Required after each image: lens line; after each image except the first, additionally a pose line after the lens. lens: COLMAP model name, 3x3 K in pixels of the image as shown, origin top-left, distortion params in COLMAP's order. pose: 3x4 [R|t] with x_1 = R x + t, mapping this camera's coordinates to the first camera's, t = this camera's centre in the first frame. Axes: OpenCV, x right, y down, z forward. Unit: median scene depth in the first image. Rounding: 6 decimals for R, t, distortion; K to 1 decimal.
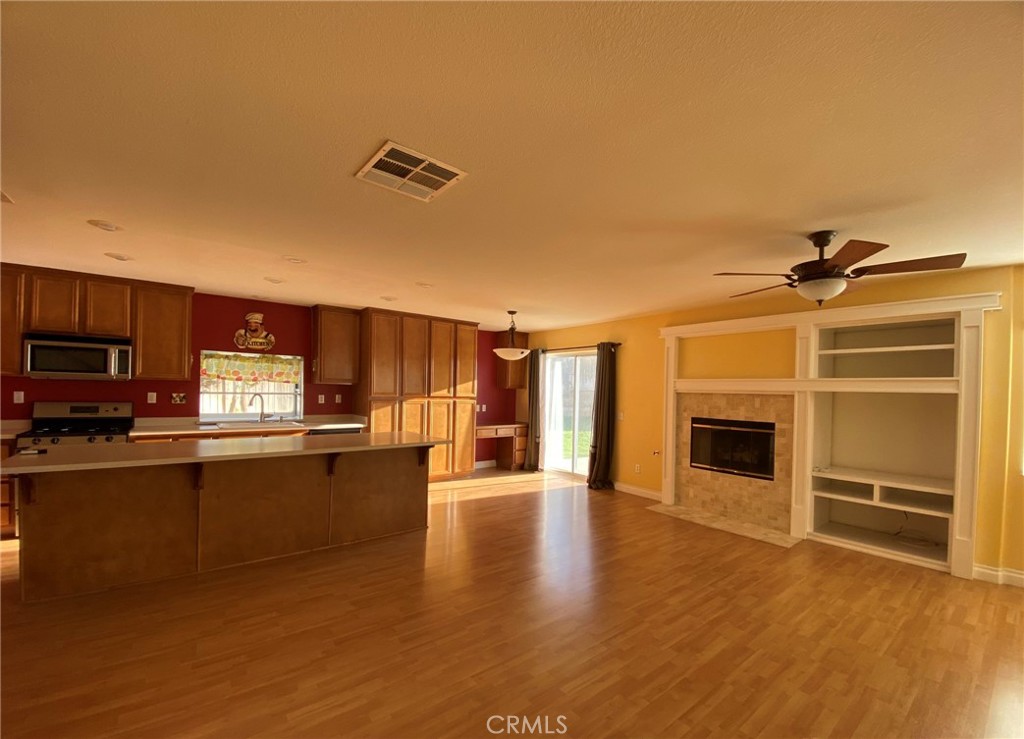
lens RADIAL K [[433.4, 0, 511.9], [0, 433.4, 384.5], [0, 0, 1]] dist [-0.001754, -0.000629]
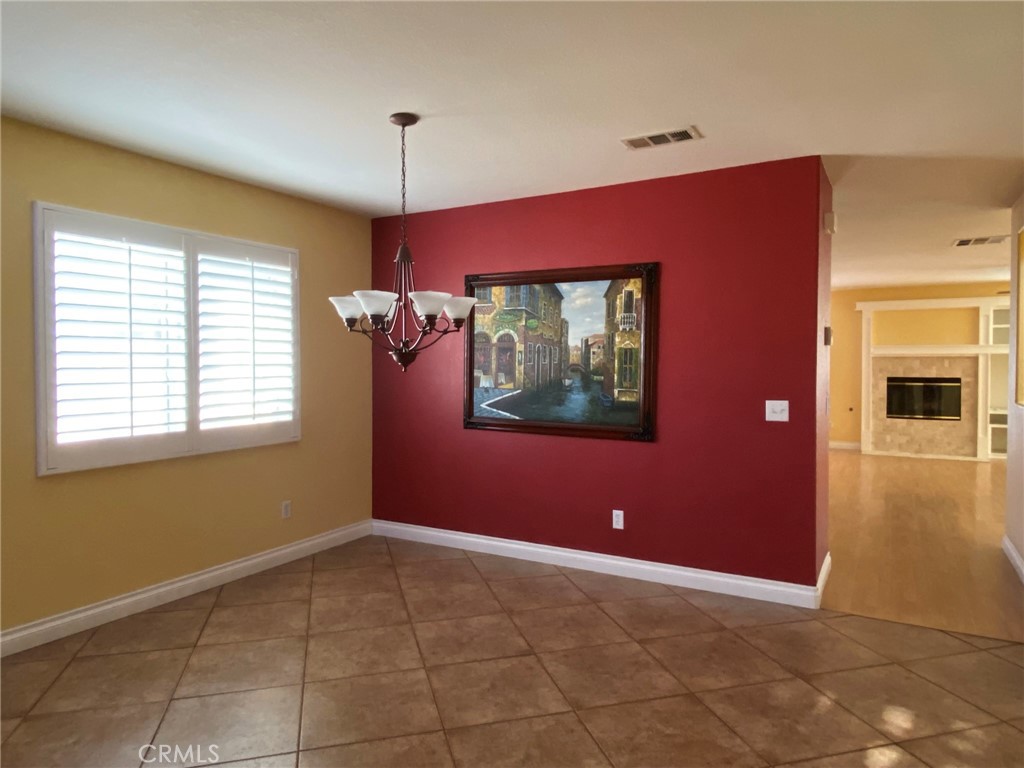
lens RADIAL K [[662.6, 0, 512.0], [0, 662.6, 384.0], [0, 0, 1]] dist [0.108779, -0.139245]
pose [[0.934200, -0.039366, 0.354570, -1.260005], [0.021507, 0.998300, 0.054172, -0.031224], [-0.356100, -0.042982, 0.933459, -0.404847]]
